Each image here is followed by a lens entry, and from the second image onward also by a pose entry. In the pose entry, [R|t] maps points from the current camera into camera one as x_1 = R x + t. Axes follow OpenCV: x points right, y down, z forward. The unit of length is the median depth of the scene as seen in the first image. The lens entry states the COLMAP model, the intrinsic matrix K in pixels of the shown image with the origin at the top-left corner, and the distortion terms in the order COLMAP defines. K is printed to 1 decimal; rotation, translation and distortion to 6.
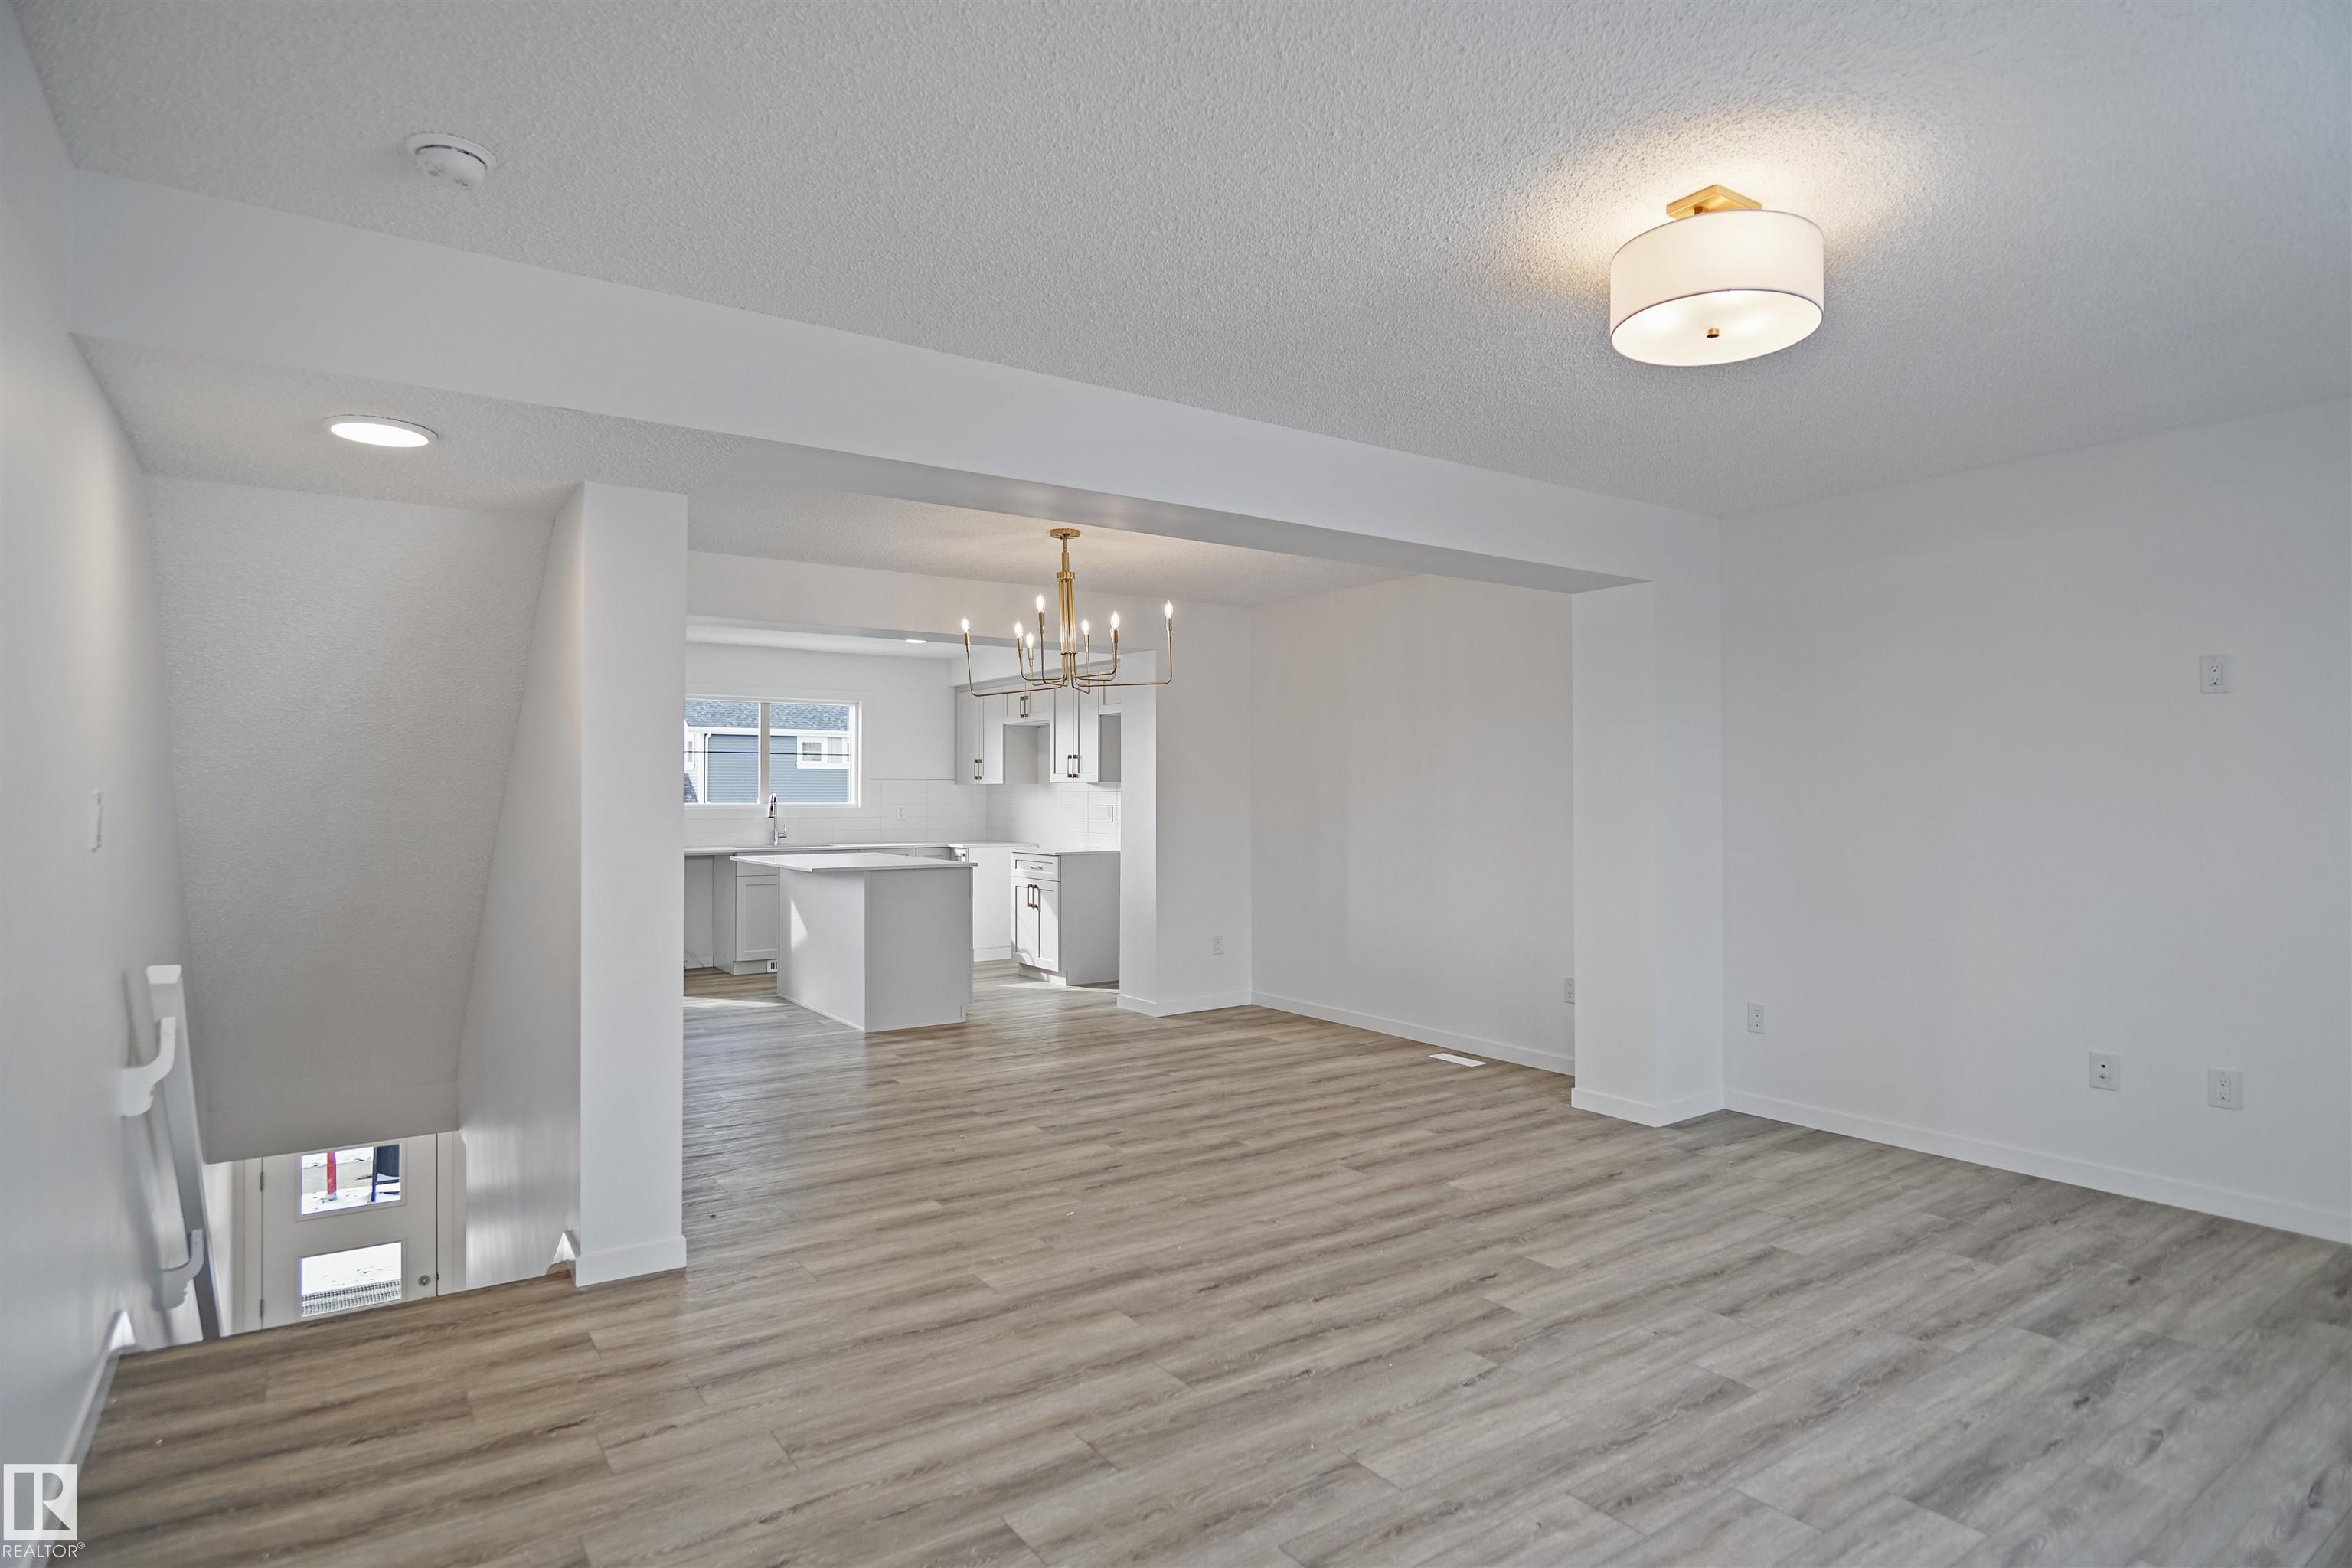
lens RADIAL K [[1266.4, 0, 1187.7], [0, 1266.4, 787.9], [0, 0, 1]] dist [-0.024248, 0.001640]
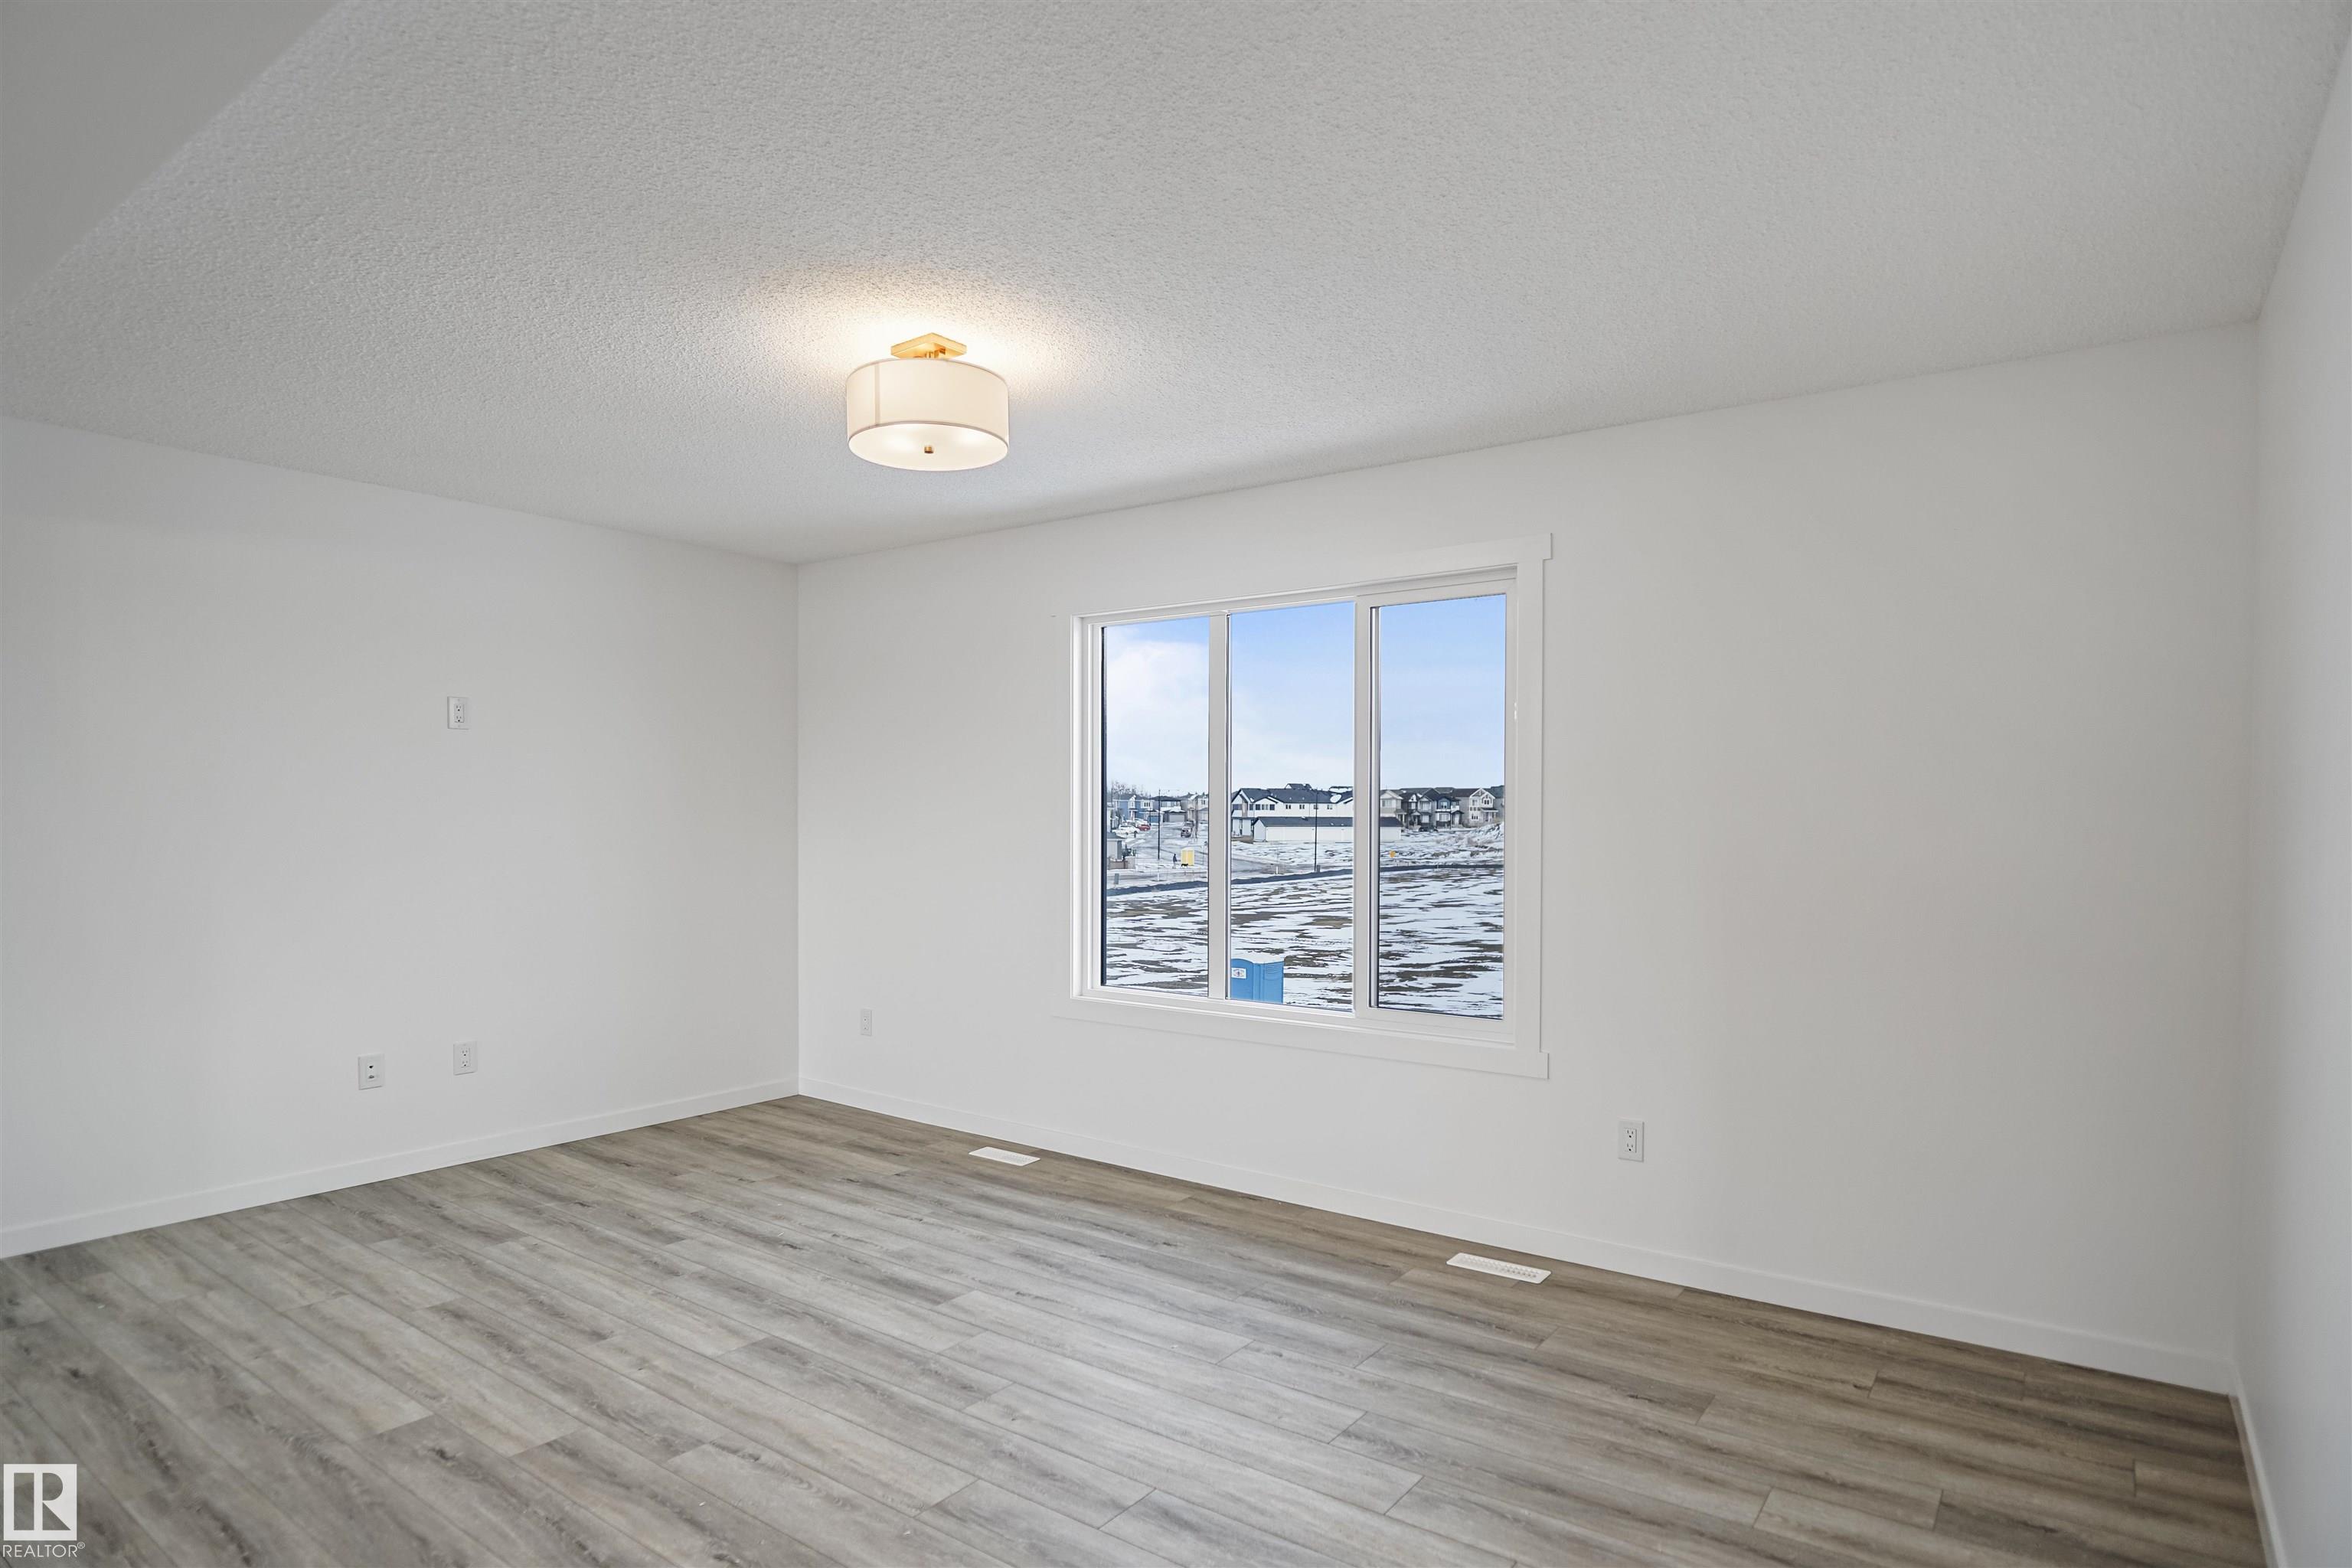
lens RADIAL K [[1266.4, 0, 1187.7], [0, 1266.4, 787.9], [0, 0, 1]] dist [-0.024248, 0.001640]
pose [[-0.321196, 0.018843, 0.946825, -0.528983], [-0.007138, 0.999725, -0.022317, 0.002658], [-0.946986, -0.013926, -0.320973, 0.702716]]
